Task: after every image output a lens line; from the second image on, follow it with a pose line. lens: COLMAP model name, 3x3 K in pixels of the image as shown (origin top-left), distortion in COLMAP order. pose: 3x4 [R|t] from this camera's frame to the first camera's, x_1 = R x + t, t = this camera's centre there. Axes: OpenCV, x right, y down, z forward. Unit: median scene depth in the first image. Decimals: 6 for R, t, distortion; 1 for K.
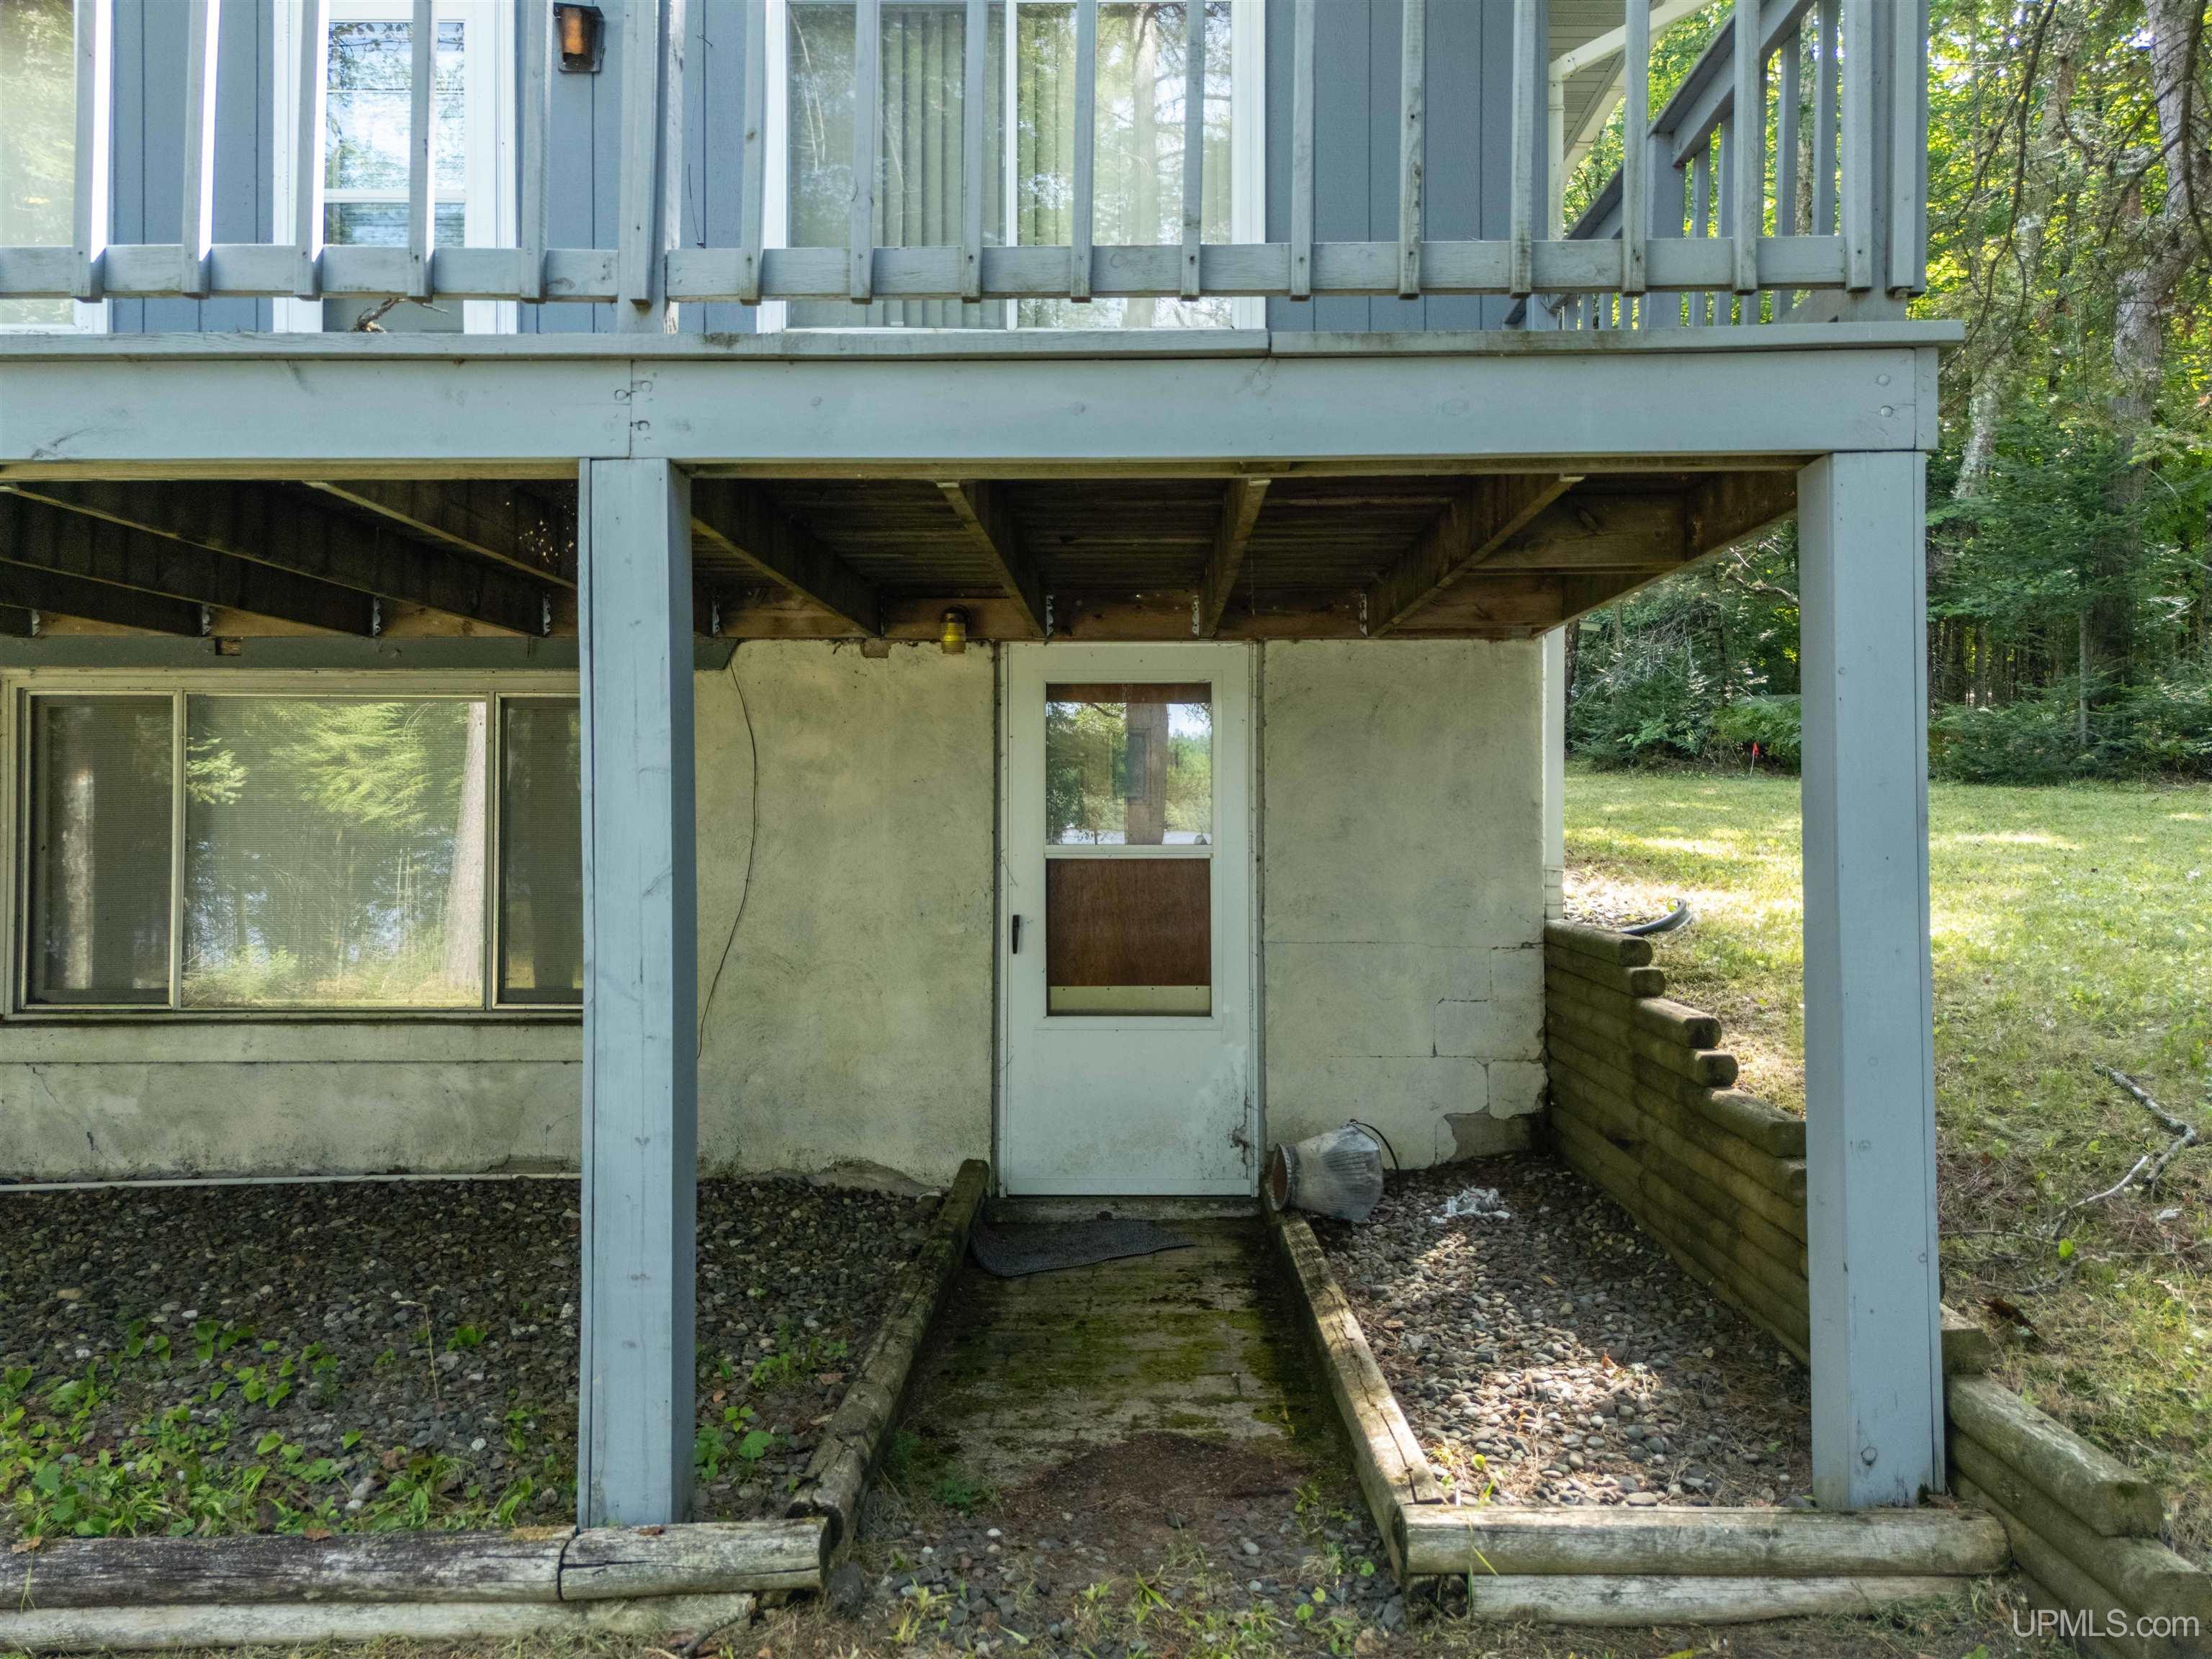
lens RADIAL K [[1646.9, 0, 1154.4], [0, 1646.9, 810.4], [0, 0, 1]] dist [0.053411, -0.034597]
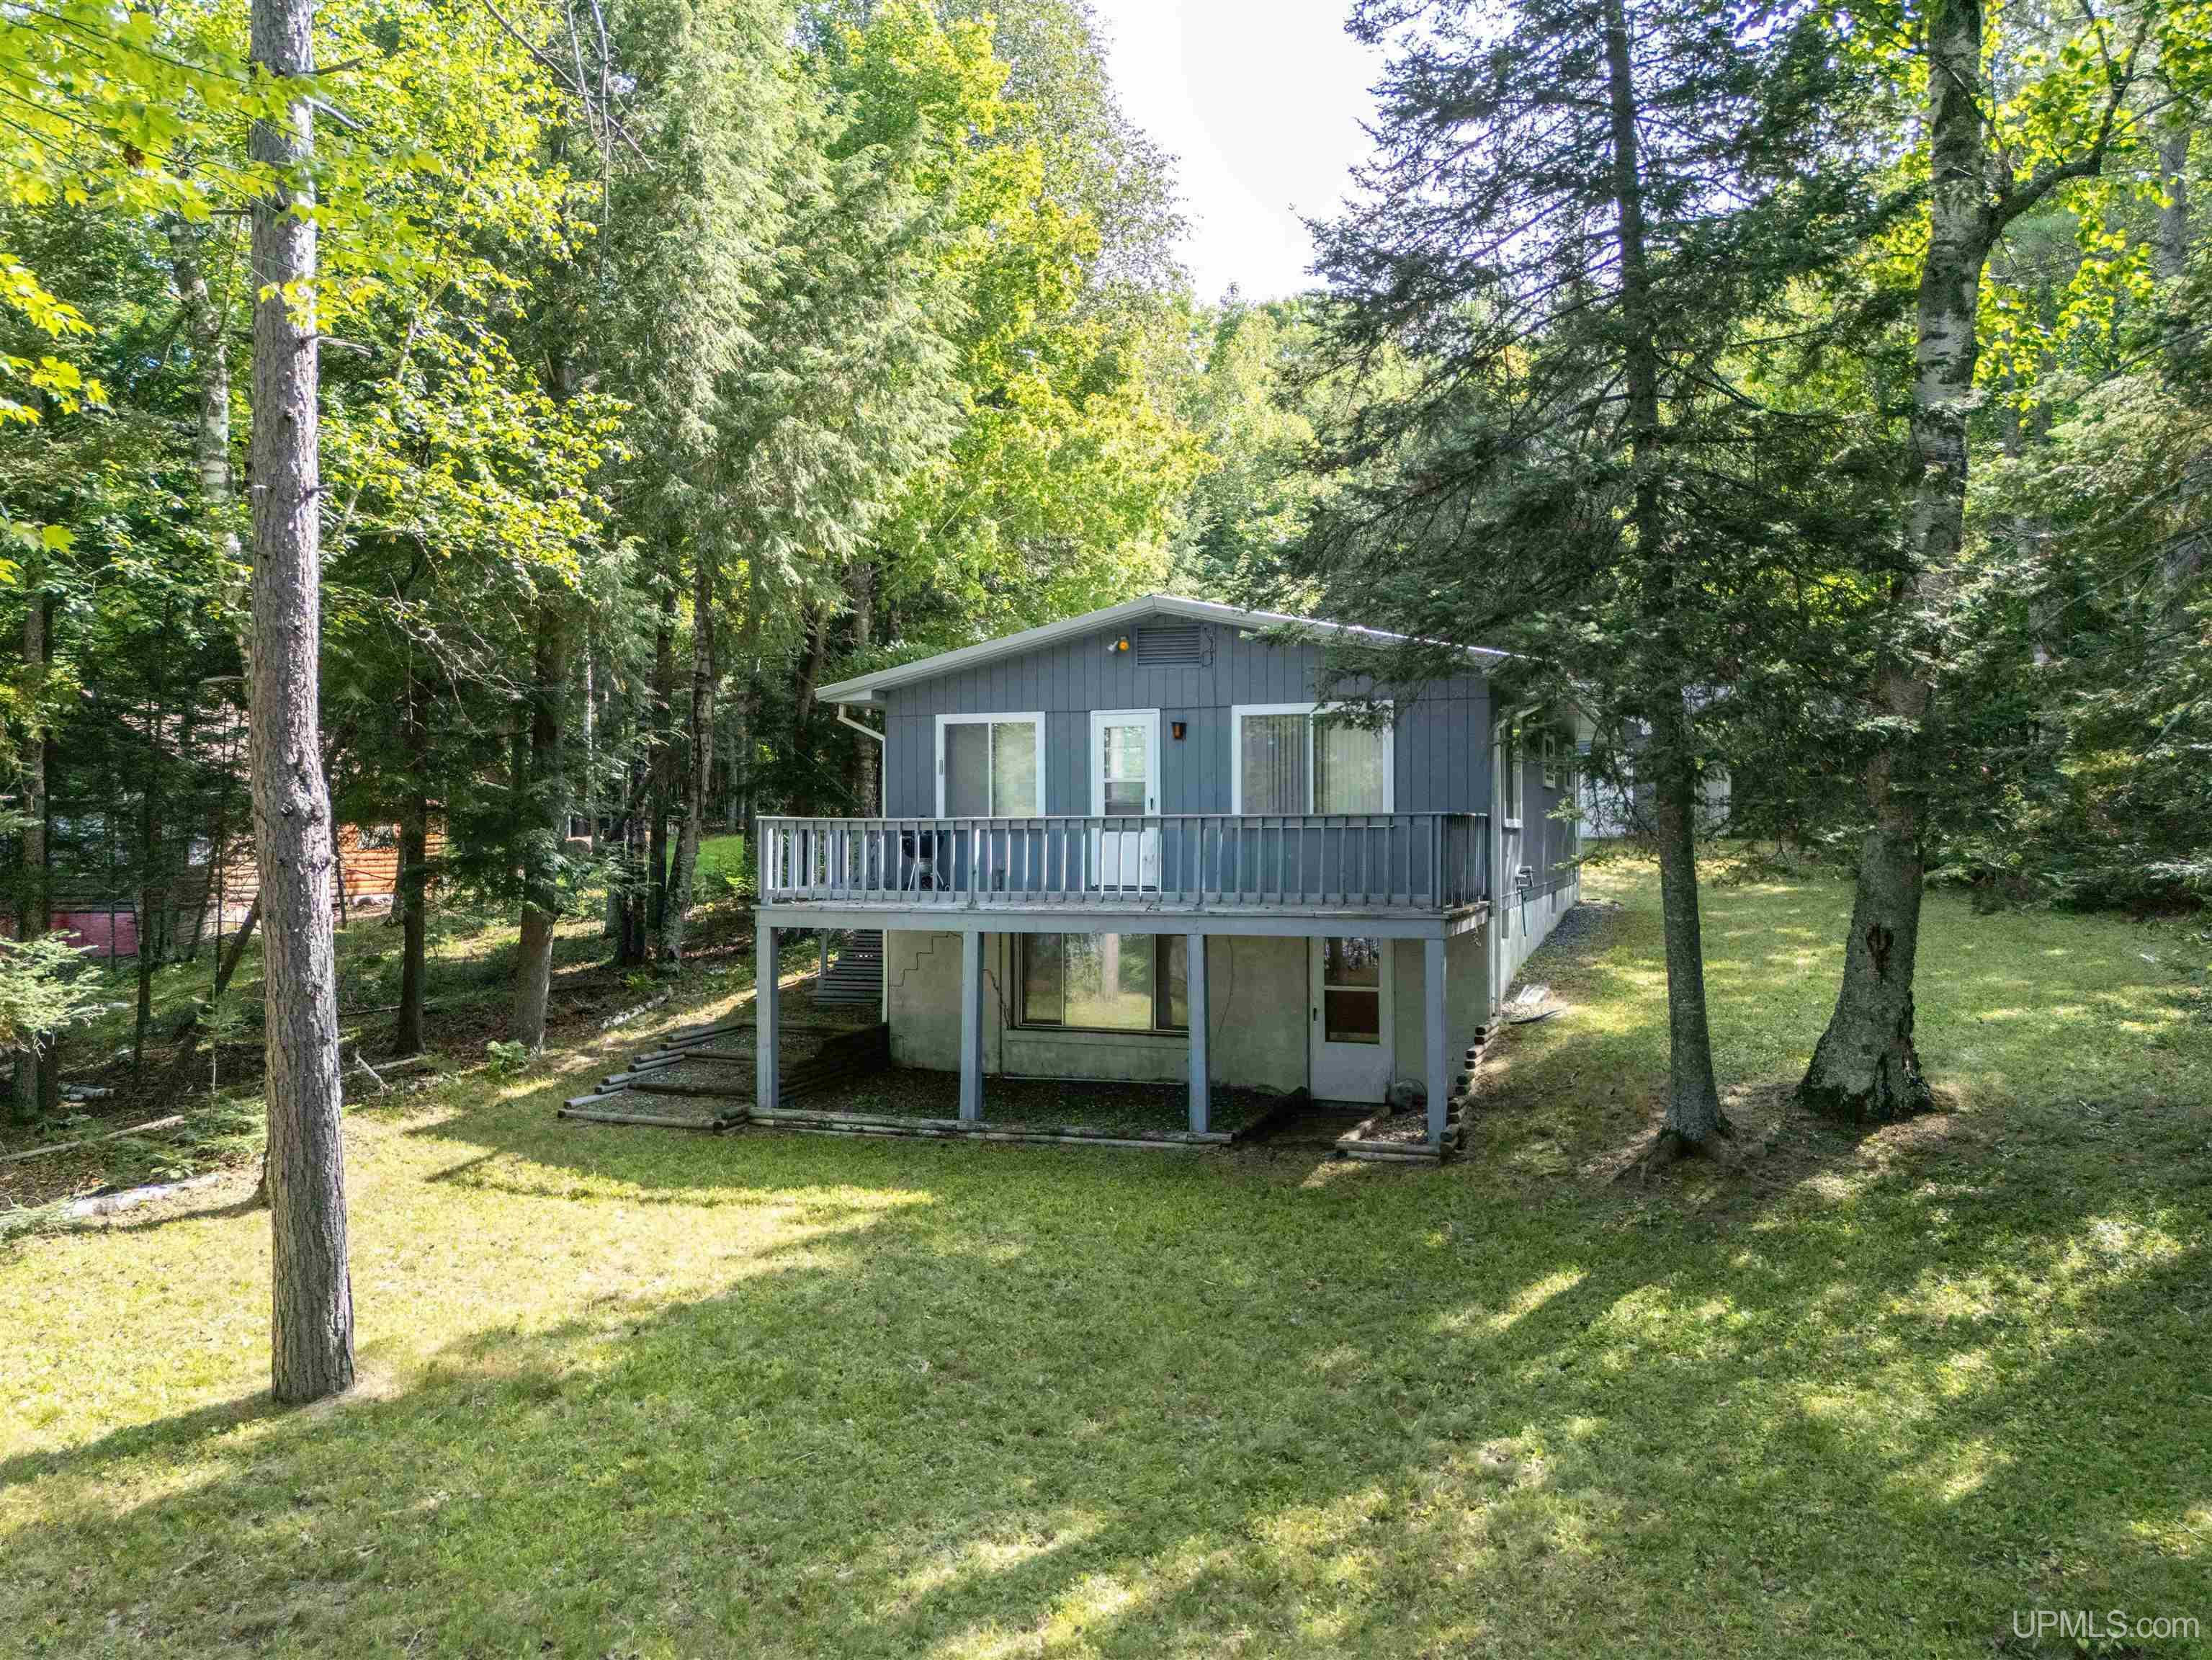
lens RADIAL K [[1647.1, 0, 1106.6], [0, 1647.1, 827.4], [0, 0, 1]] dist [0.053411, -0.034597]
pose [[0.938620, -0.004469, -0.344923, 0.672712], [0.007890, 0.999933, 0.008513, -0.330155], [0.344862, -0.010712, 0.938592, -2.206348]]
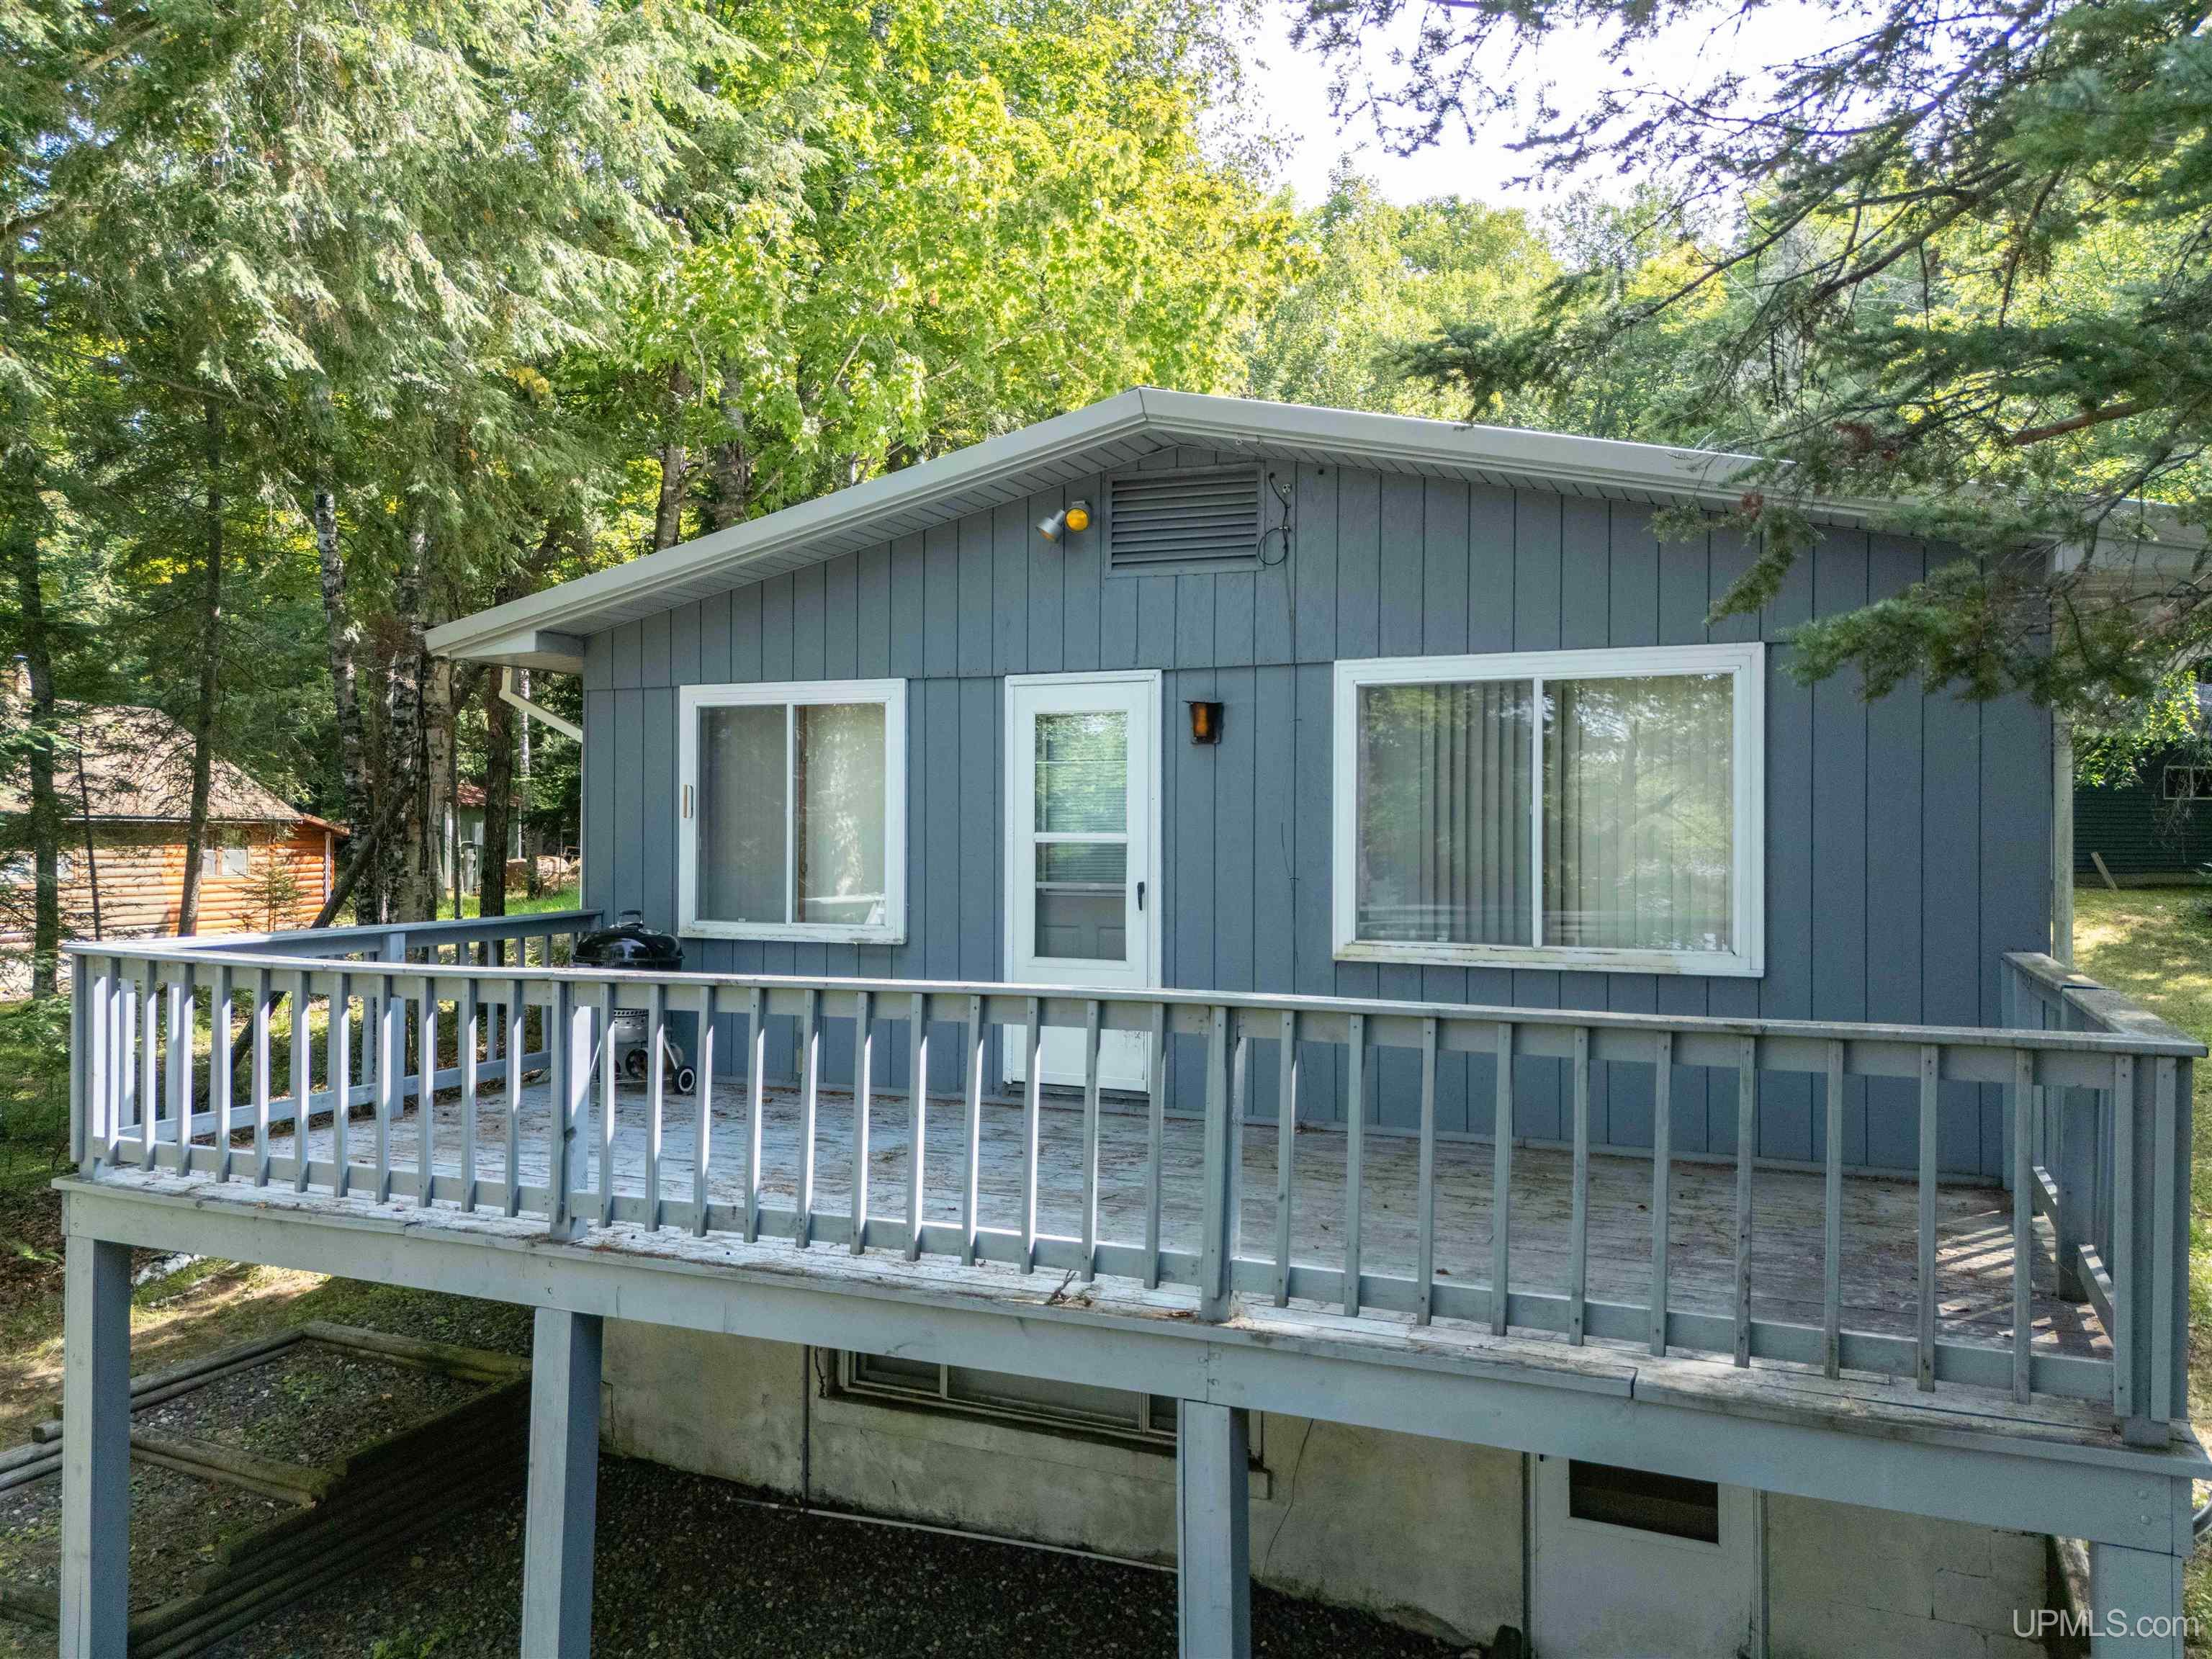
lens RADIAL K [[1646.9, 0, 1100.2], [0, 1646.9, 809.8], [0, 0, 1]] dist [0.053411, -0.034597]
pose [[0.912676, -0.002894, -0.408674, 0.130241], [0.001705, 0.999993, -0.003274, -0.420558], [0.408681, 0.002291, 0.912675, -0.267230]]
